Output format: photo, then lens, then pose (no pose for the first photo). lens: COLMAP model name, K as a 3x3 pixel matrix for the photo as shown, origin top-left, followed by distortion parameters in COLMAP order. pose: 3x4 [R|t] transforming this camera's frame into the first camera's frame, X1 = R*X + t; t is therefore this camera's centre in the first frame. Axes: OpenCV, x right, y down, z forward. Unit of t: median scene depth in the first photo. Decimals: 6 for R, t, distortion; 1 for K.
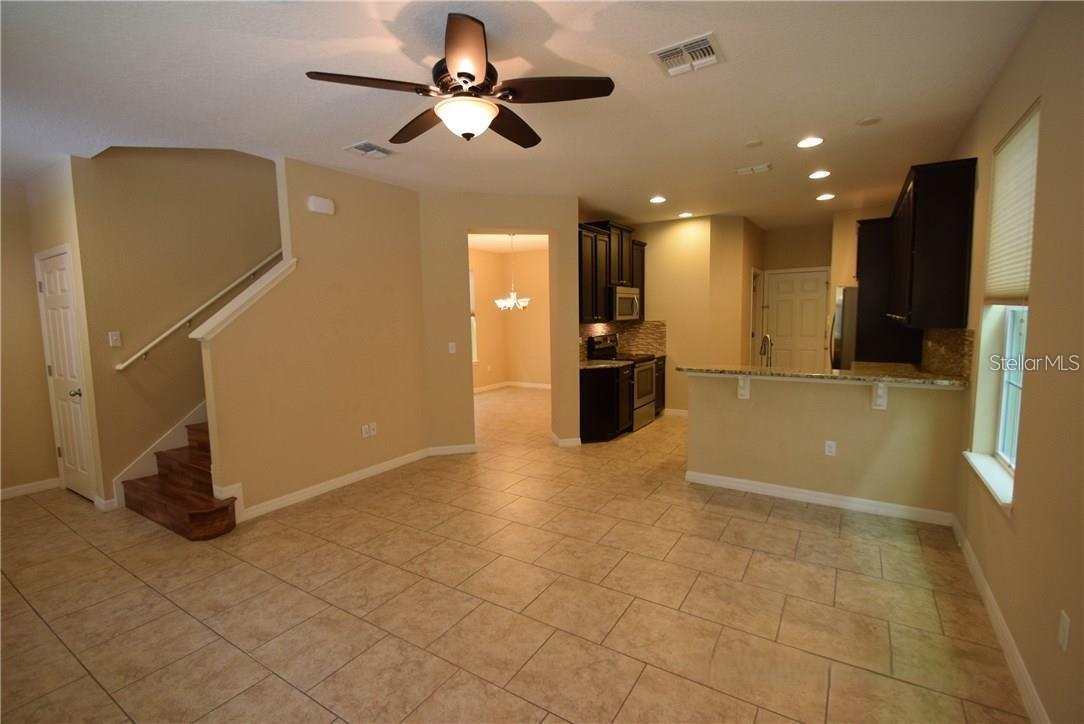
lens RADIAL K [[486.0, 0, 536.2], [0, 486.0, 363.9], [0, 0, 1]] dist [0.000978, -0.000955]
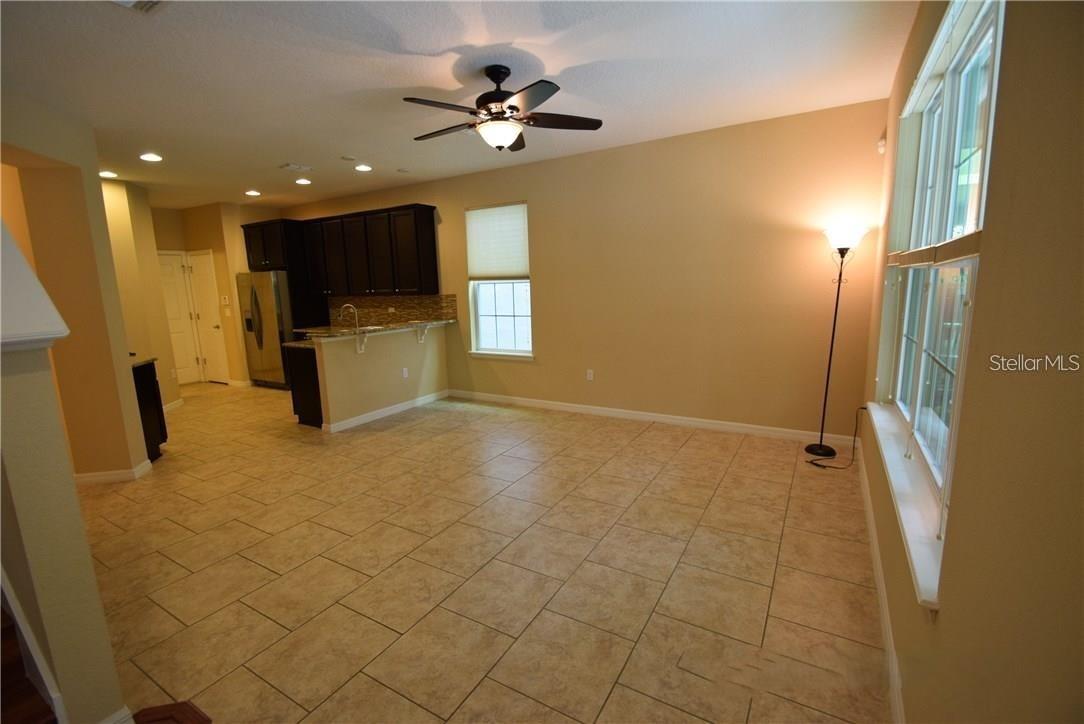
lens RADIAL K [[486.0, 0, 535.1], [0, 486.0, 360.3], [0, 0, 1]] dist [0.000978, -0.000955]
pose [[-0.029478, -0.139328, 0.989807, -1.062779], [0.137275, 0.980291, 0.142076, -0.032248], [-0.990094, 0.140064, -0.009771, 0.672155]]
